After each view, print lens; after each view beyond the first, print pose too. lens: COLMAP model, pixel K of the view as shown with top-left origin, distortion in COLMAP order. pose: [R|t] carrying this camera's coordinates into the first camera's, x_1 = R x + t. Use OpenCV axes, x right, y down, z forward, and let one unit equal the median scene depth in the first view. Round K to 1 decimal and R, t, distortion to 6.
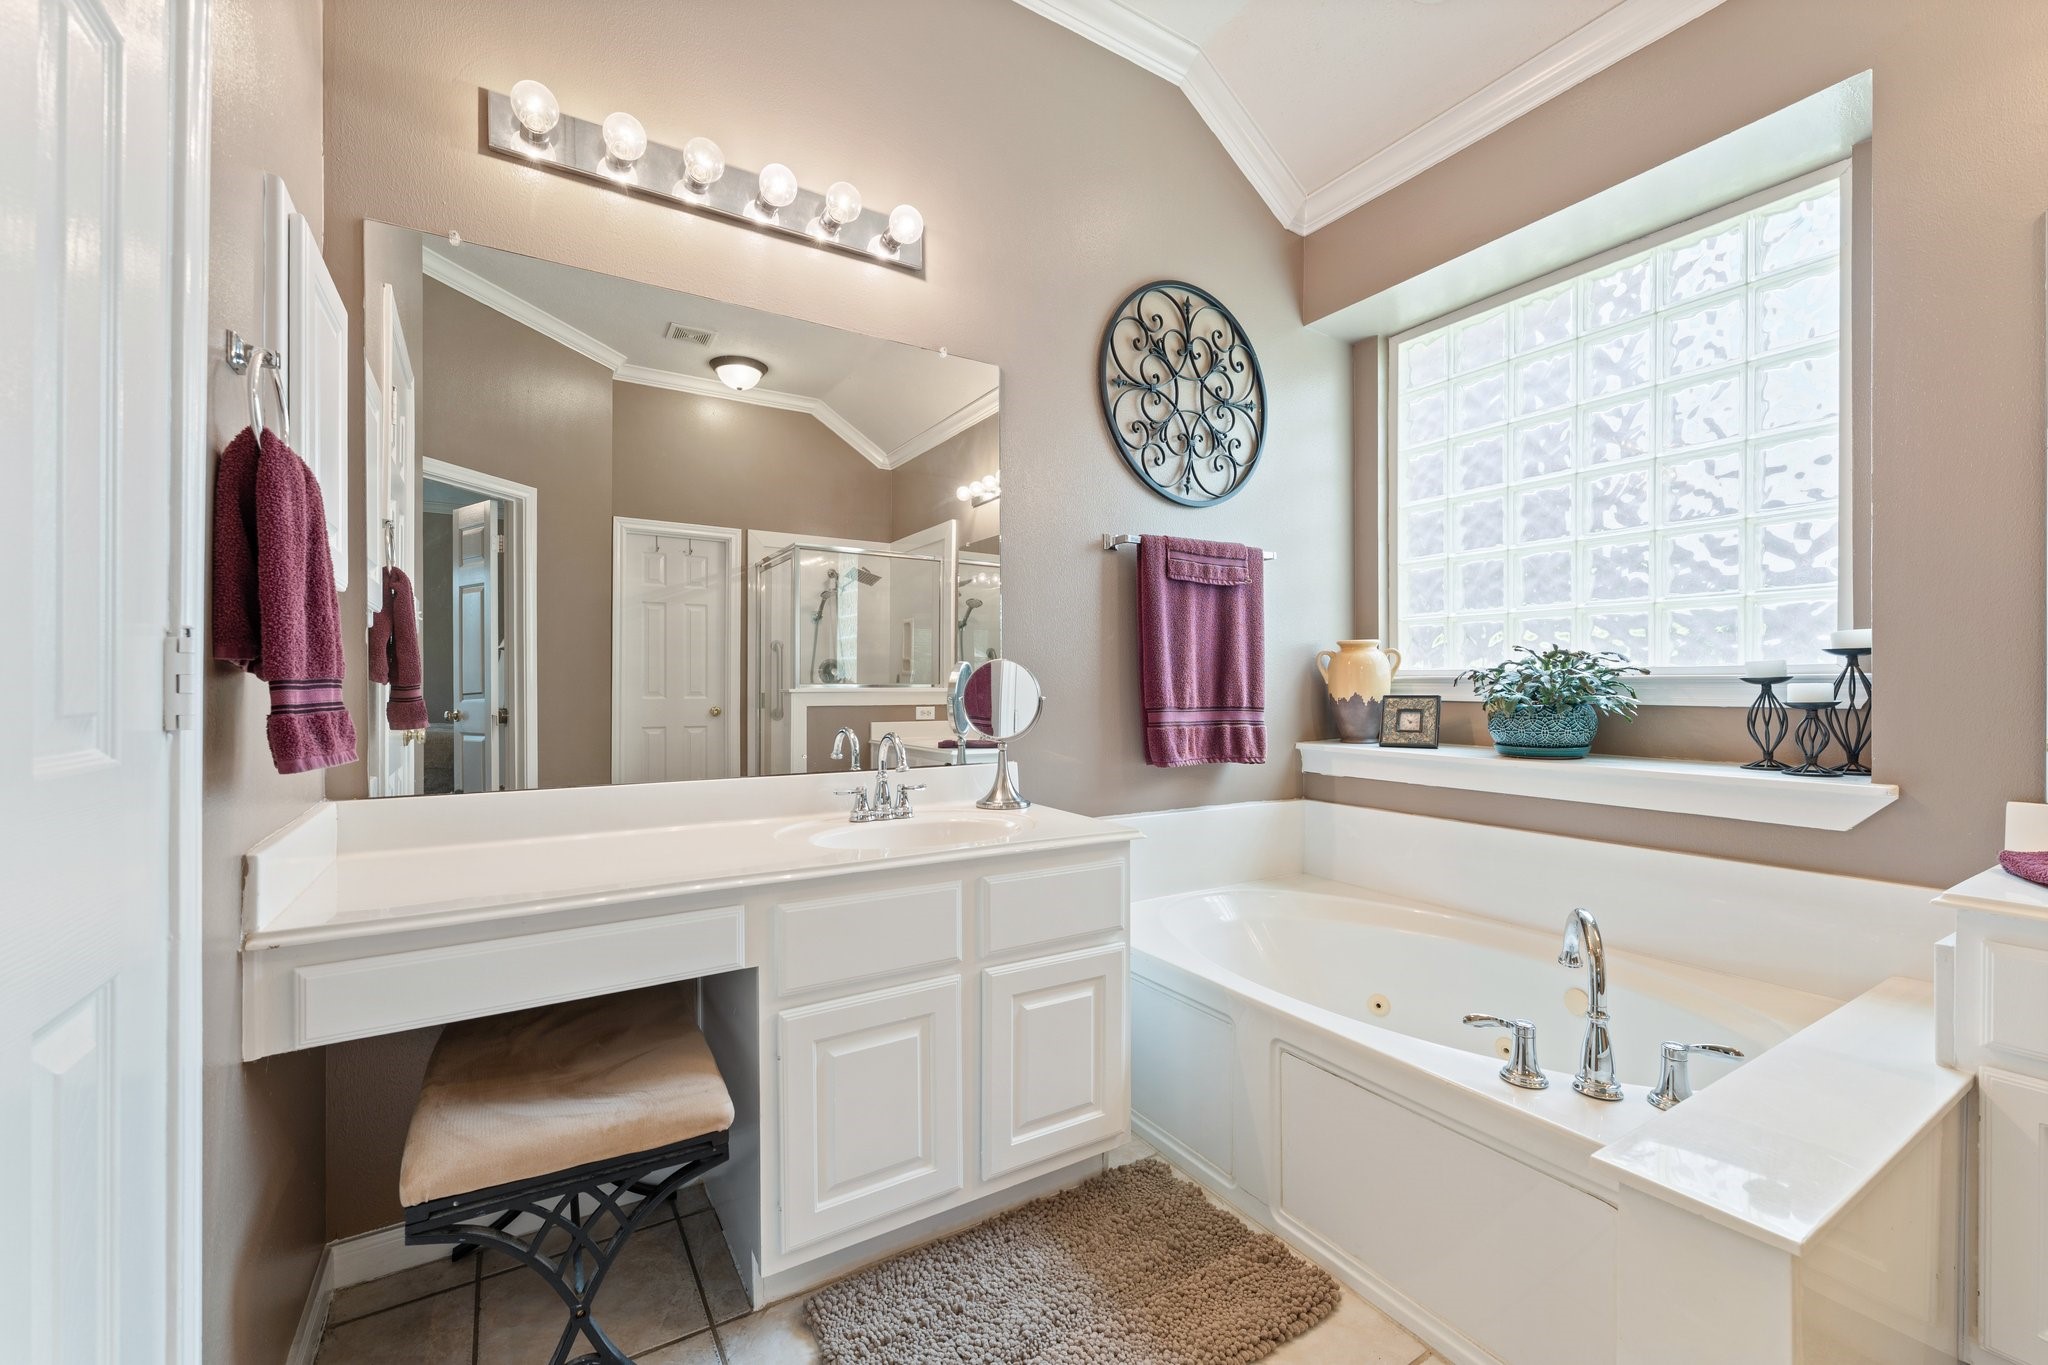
lens RADIAL K [[828.5, 0, 1024.1], [0, 828.5, 688.9], [0, 0, 1]] dist [-0.002213, 0.000037]
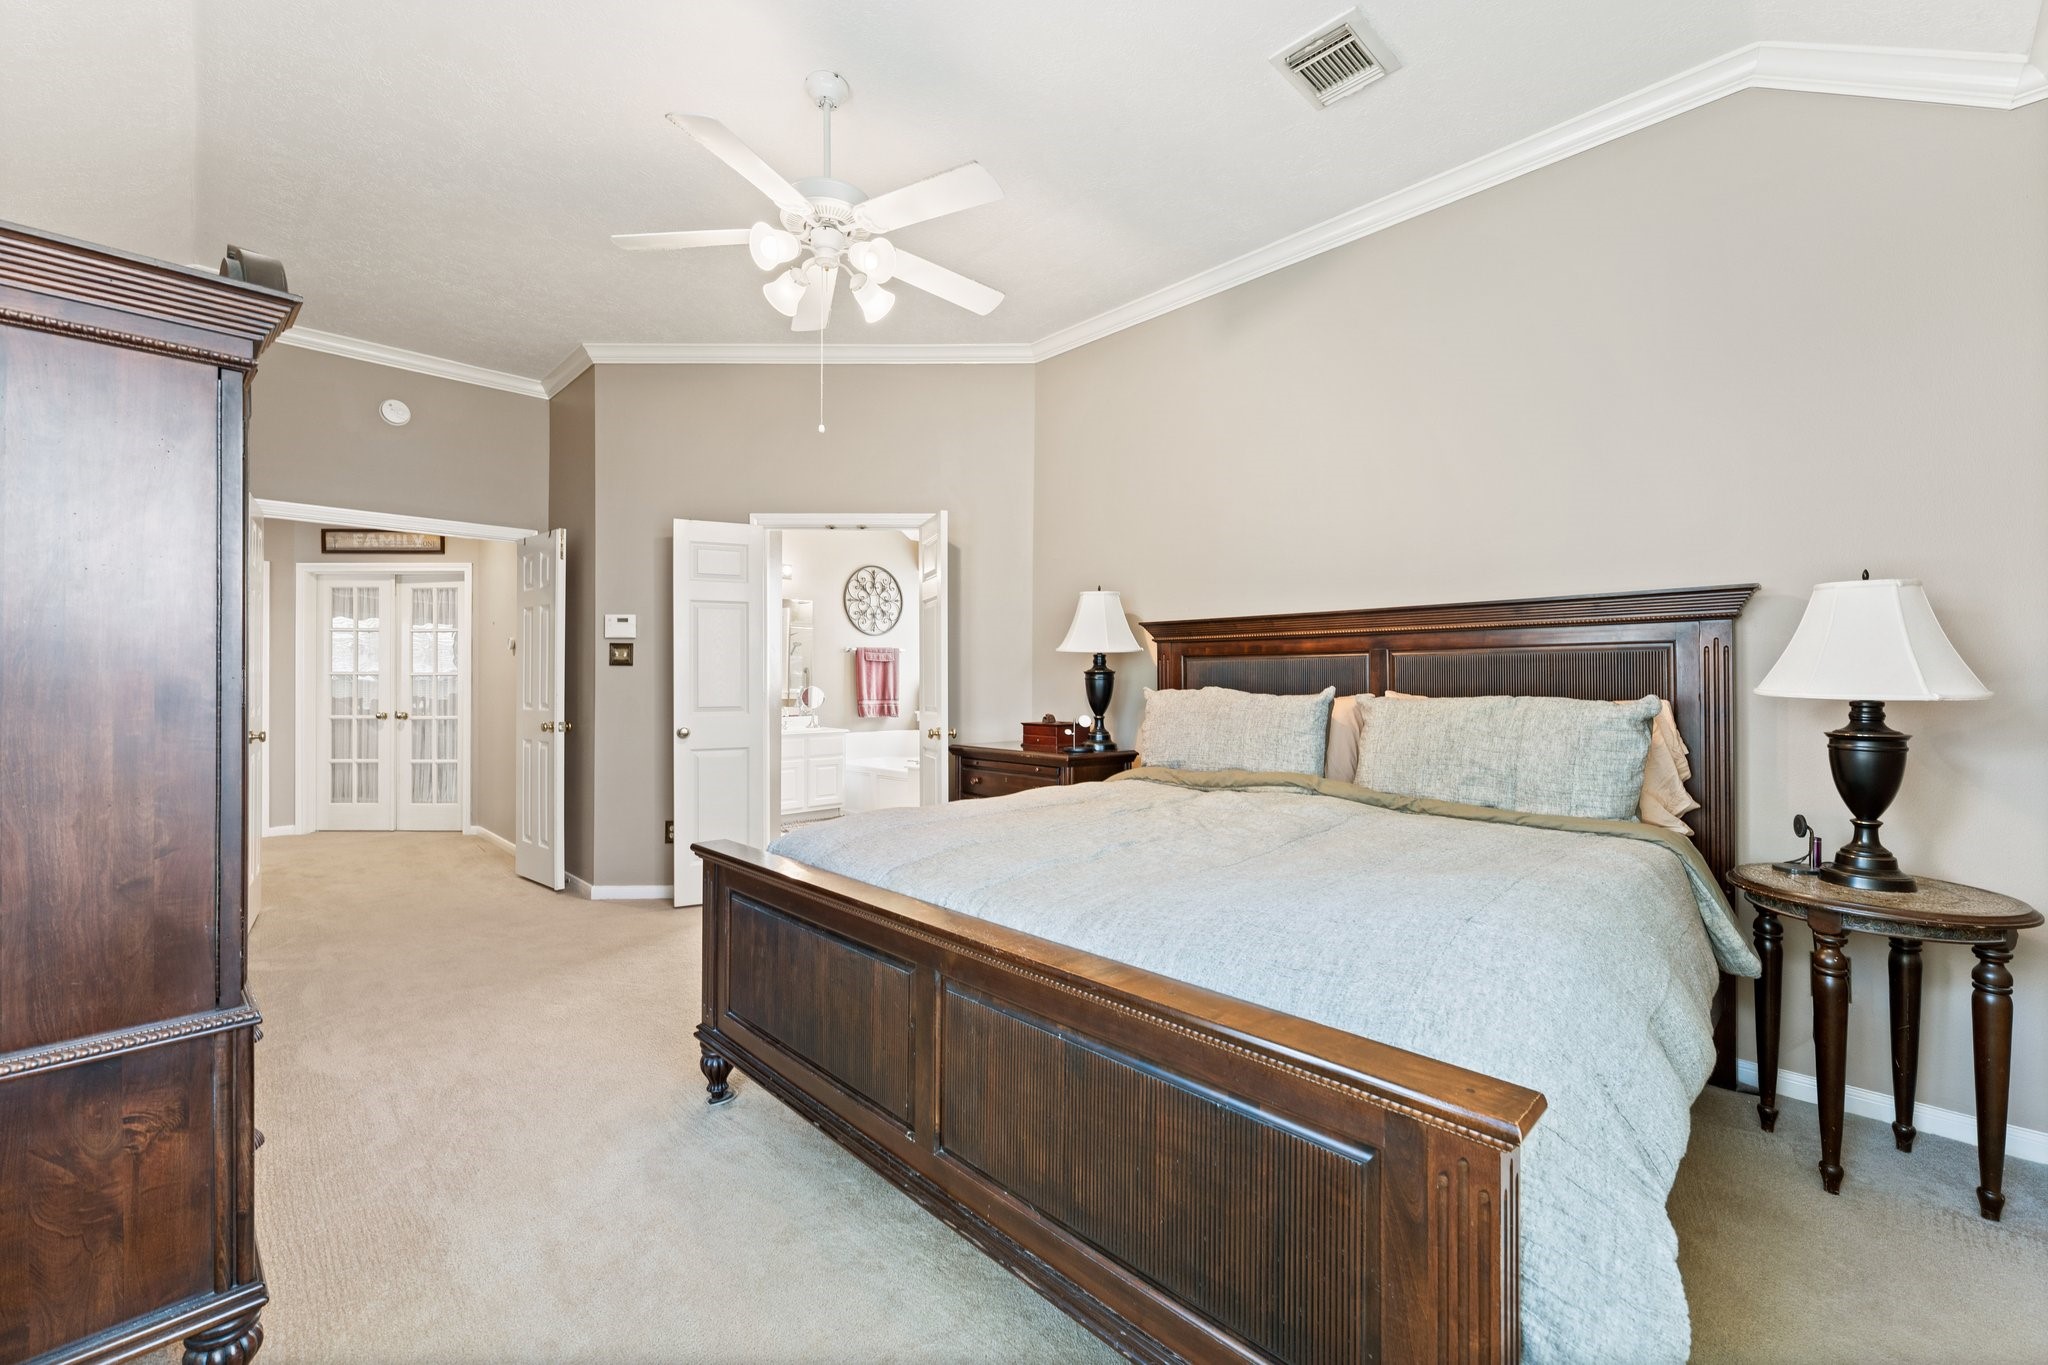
lens RADIAL K [[791.4, 0, 1028.8], [0, 791.4, 673.4], [0, 0, 1]] dist [0.000137, 0.000001]
pose [[0.968920, 0.007588, 0.247260, 0.025561], [-0.007218, 0.999971, -0.002402, -0.075762], [-0.247271, 0.000543, 0.968946, -2.118547]]
